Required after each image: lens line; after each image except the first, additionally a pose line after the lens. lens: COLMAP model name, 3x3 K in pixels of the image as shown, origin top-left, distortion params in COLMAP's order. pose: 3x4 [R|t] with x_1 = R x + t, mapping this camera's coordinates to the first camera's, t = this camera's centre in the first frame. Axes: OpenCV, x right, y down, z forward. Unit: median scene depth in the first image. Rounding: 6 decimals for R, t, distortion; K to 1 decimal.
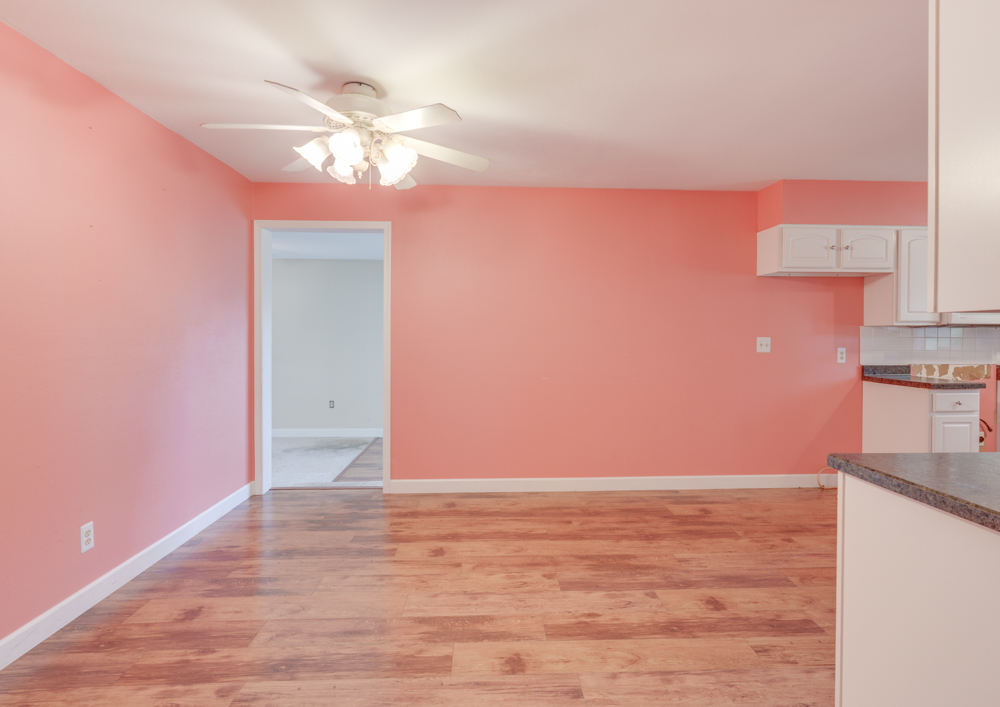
lens RADIAL K [[484.9, 0, 510.5], [0, 484.9, 345.3], [0, 0, 1]] dist [-0.011696, 0.003145]
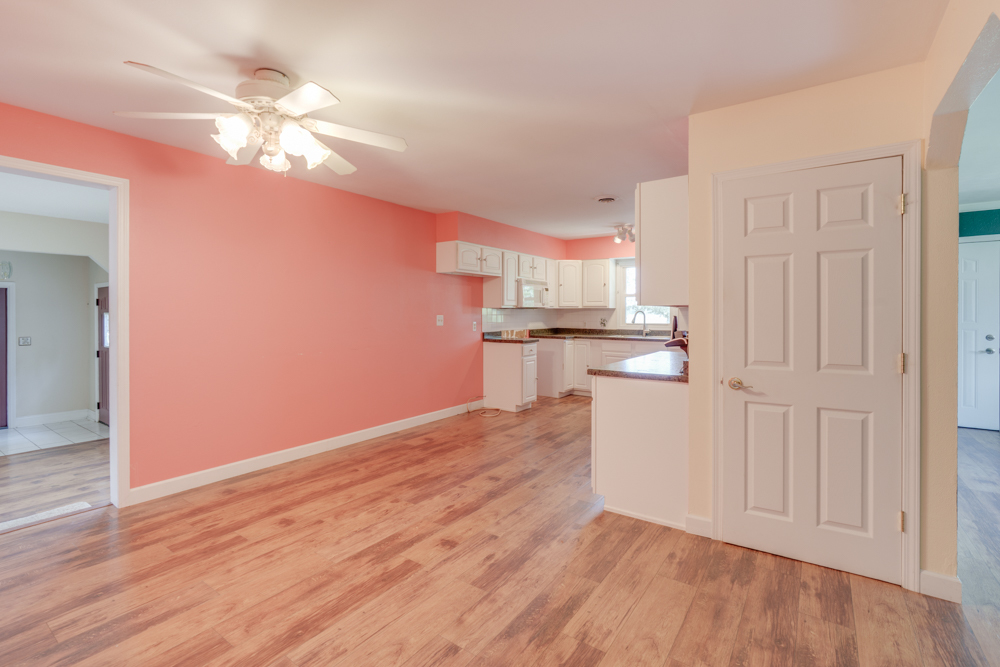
lens RADIAL K [[455.8, 0, 495.2], [0, 455.8, 319.3], [0, 0, 1]] dist [-0.003721, 0.001232]
pose [[0.620722, -0.014109, 0.783904, -0.669642], [0.019932, 0.999799, 0.002211, -0.004908], [-0.783778, 0.014253, 0.620878, 0.027711]]
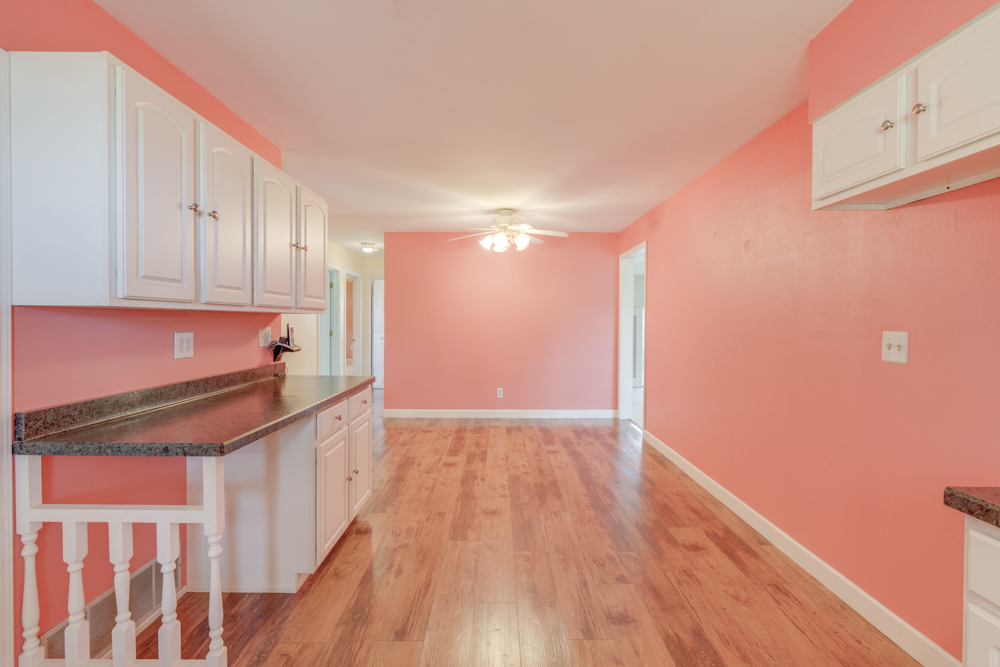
lens RADIAL K [[455.8, 0, 496.7], [0, 455.8, 320.3], [0, 0, 1]] dist [-0.003721, 0.001232]
pose [[-0.057511, -0.004178, -0.998336, 1.520528], [-0.029758, 0.999554, -0.002469, -0.021375], [0.997901, 0.029566, -0.057610, 0.930669]]
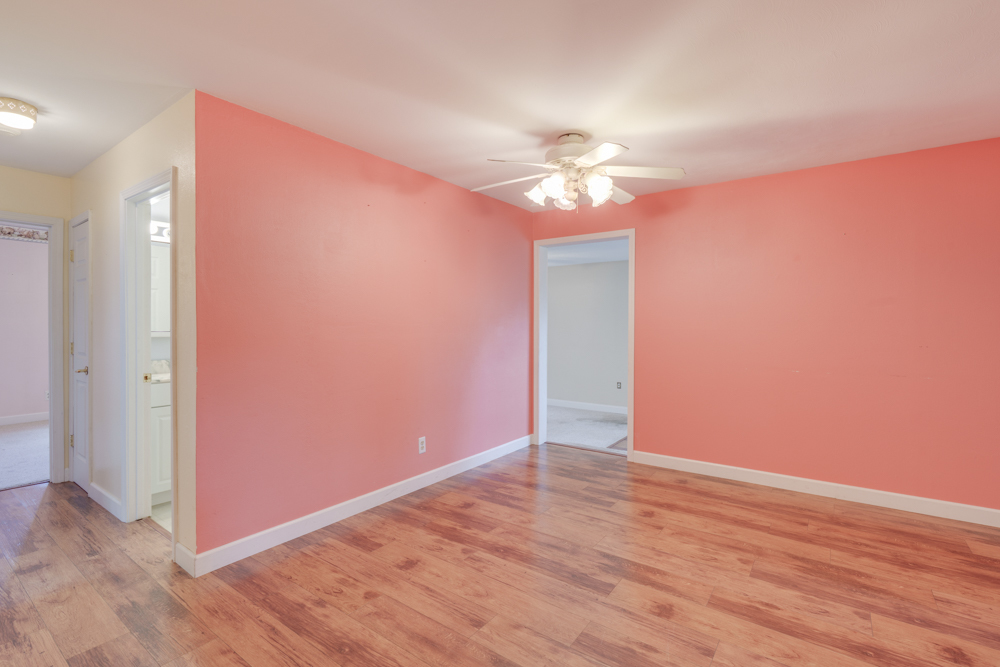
lens RADIAL K [[455.8, 0, 504.6], [0, 455.8, 315.3], [0, 0, 1]] dist [-0.003721, 0.001232]
pose [[0.780572, -0.019906, -0.624748, 0.276532], [-0.012430, 0.998801, -0.047356, 0.018873], [0.624942, 0.044730, 0.779389, -0.063806]]
